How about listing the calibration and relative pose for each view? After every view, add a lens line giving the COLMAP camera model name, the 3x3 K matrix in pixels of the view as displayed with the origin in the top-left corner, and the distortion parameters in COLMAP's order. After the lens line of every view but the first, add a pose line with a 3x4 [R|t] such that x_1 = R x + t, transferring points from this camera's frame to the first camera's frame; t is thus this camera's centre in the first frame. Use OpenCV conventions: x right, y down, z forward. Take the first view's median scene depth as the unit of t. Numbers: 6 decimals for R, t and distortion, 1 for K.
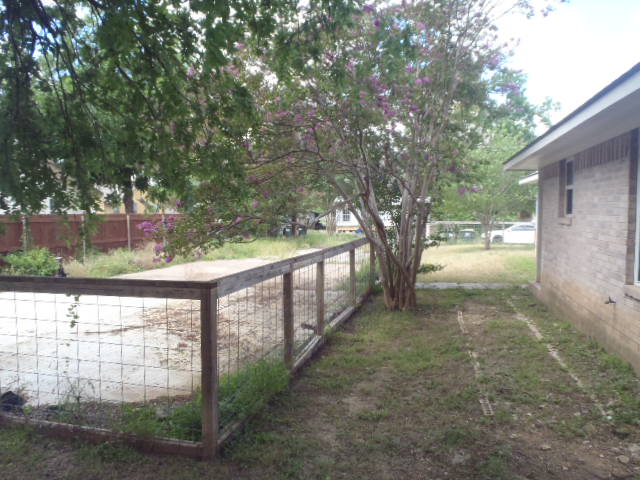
lens RADIAL K [[536.8, 0, 320.5], [0, 536.8, 238.2], [0, 0, 1]] dist [-0.054348, 0.017212]
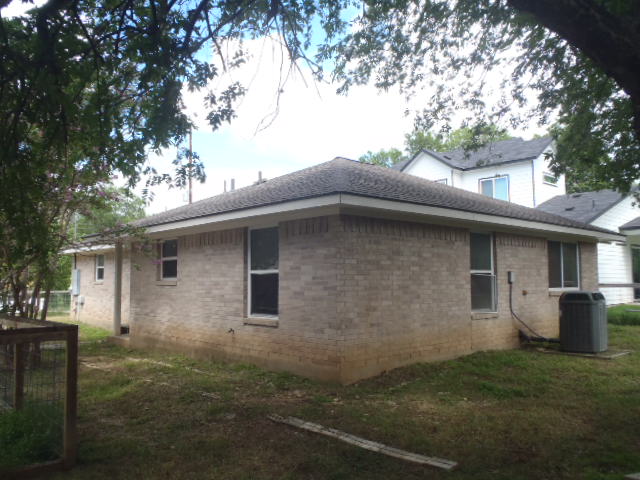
lens RADIAL K [[536.8, 0, 319.6], [0, 536.8, 241.7], [0, 0, 1]] dist [-0.054348, 0.017212]
pose [[0.571694, 0.052448, 0.818789, -0.694086], [0.050410, 0.993824, -0.098857, 0.027260], [-0.818917, 0.097791, 0.565519, -0.178840]]
